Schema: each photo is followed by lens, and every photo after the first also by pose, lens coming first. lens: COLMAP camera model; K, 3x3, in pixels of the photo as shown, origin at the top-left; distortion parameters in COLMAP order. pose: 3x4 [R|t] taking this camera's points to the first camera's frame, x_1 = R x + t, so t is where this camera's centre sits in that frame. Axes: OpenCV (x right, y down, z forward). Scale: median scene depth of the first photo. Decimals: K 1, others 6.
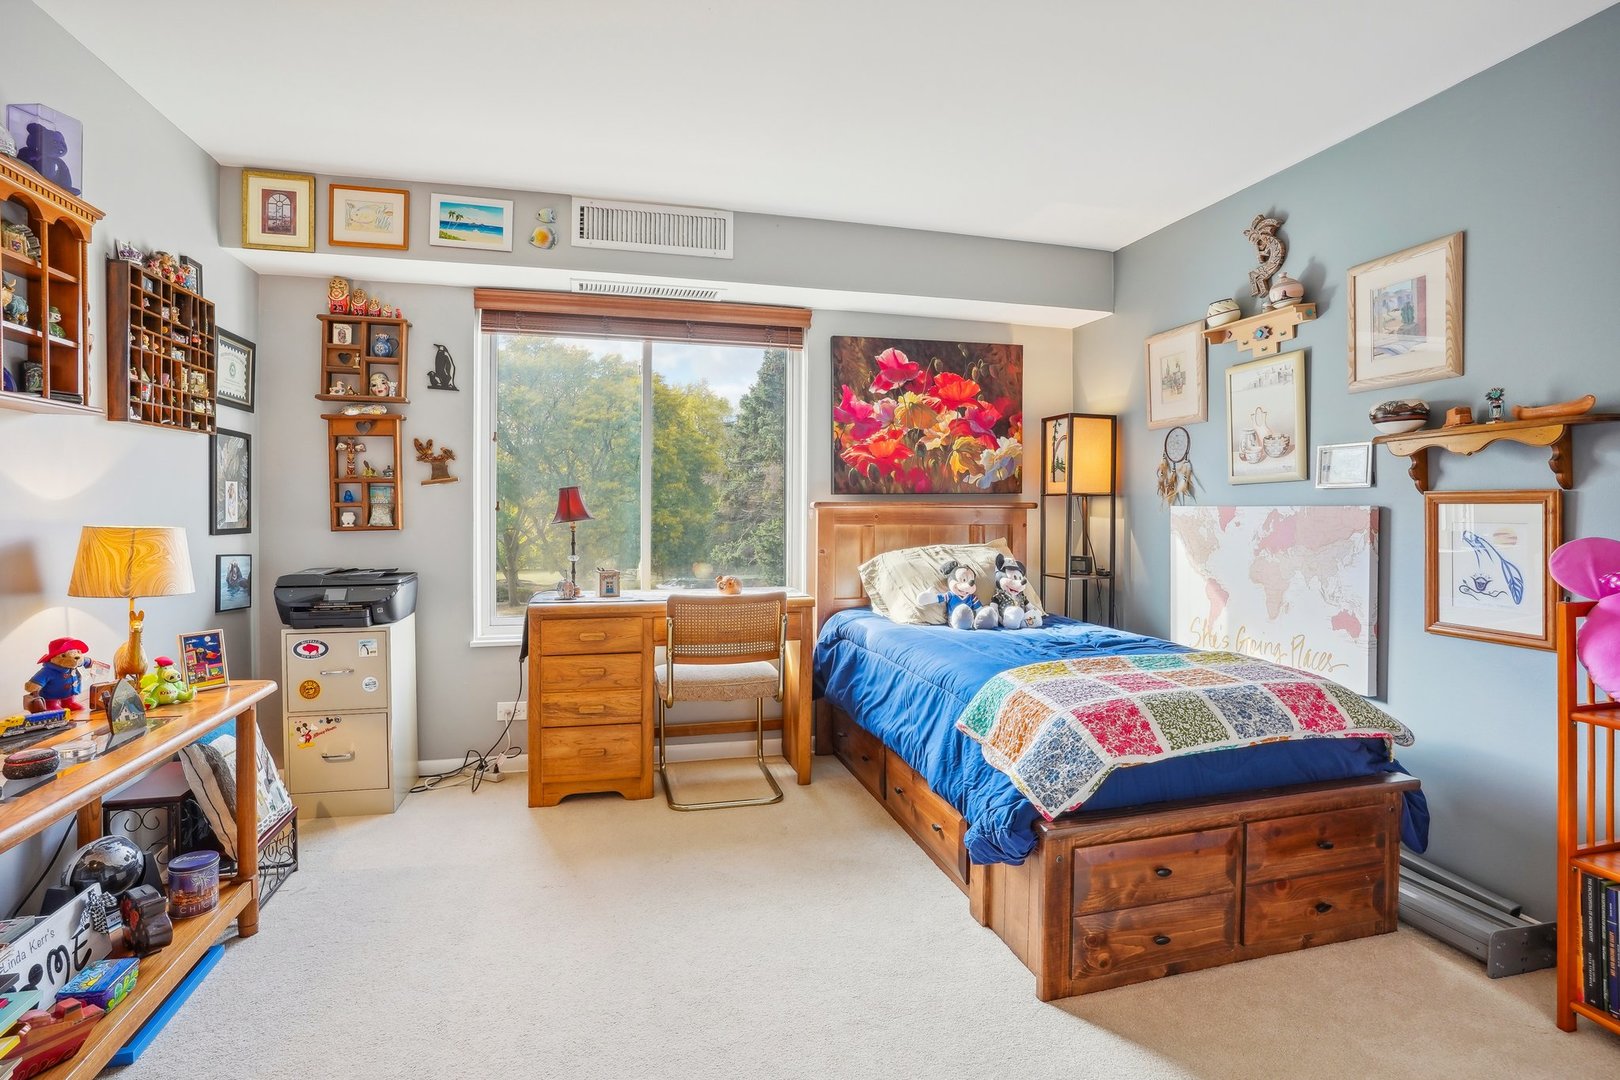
lens RADIAL K [[812.4, 0, 806.3], [0, 812.4, 522.2], [0, 0, 1]] dist [-0.061868, 0.031053]
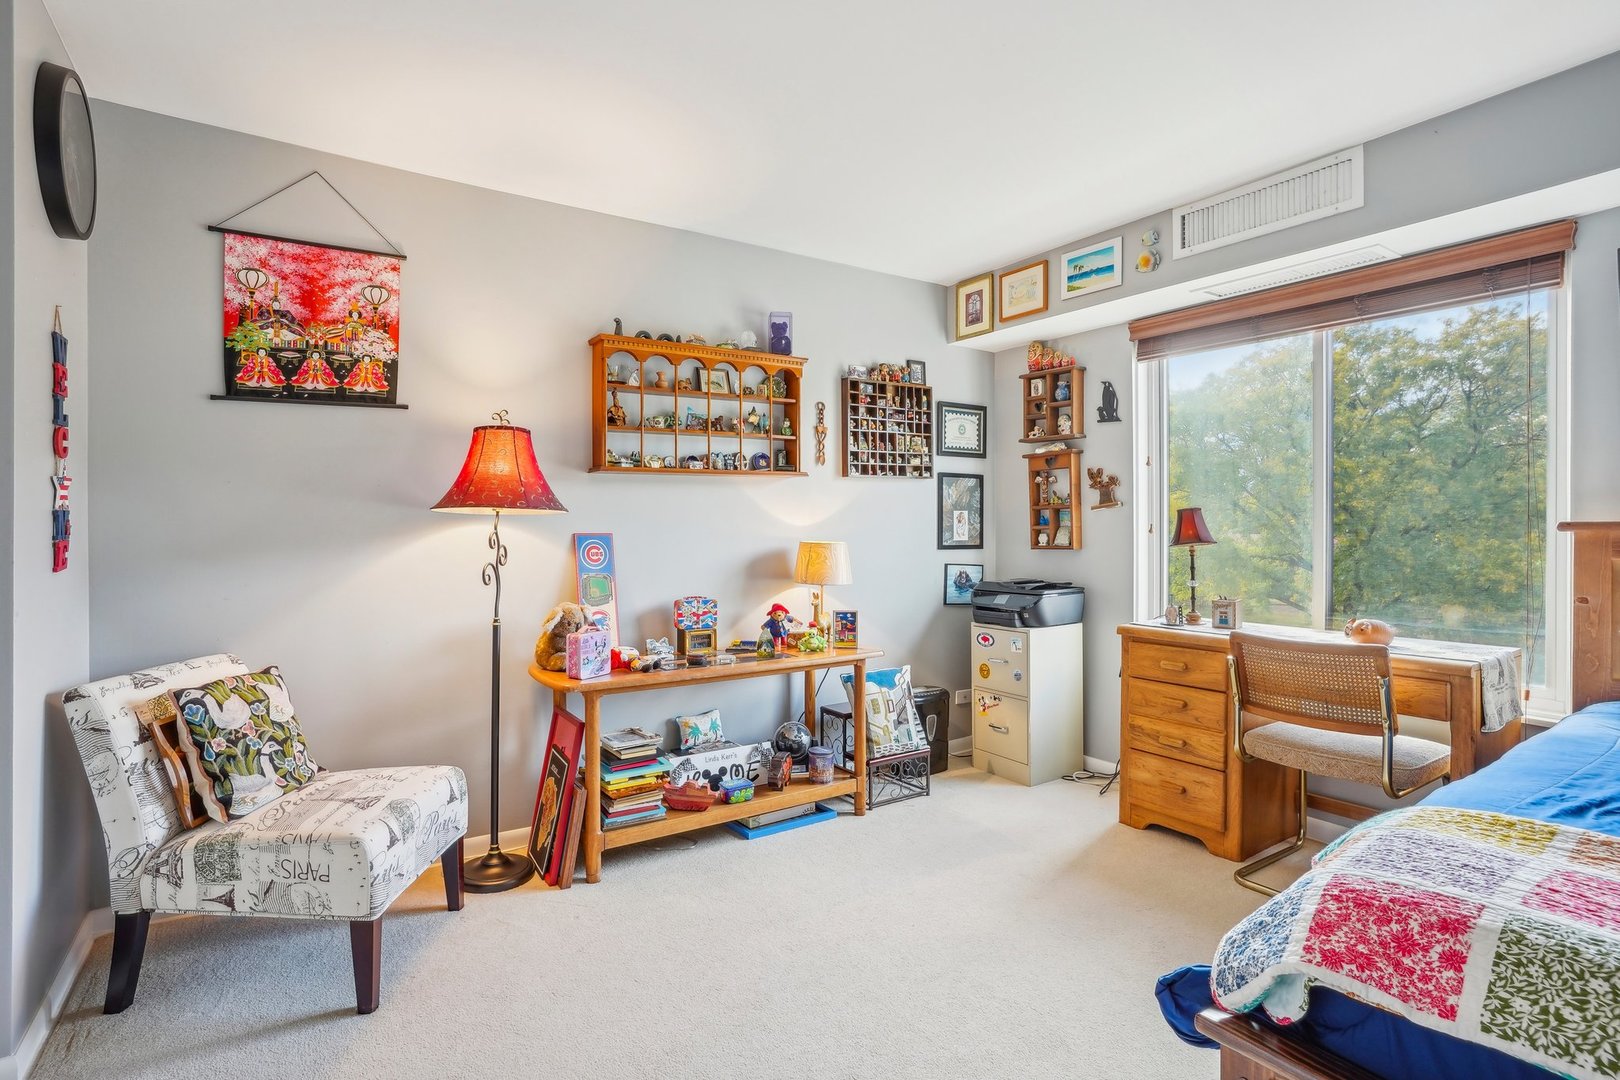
lens RADIAL K [[812.4, 0, 797.9], [0, 812.4, 529.1], [0, 0, 1]] dist [-0.061868, 0.031053]
pose [[0.307747, -0.000248, -0.951468, 0.497638], [-0.015261, 0.999870, -0.005197, -0.007670], [0.951346, 0.016120, 0.307704, 0.284584]]
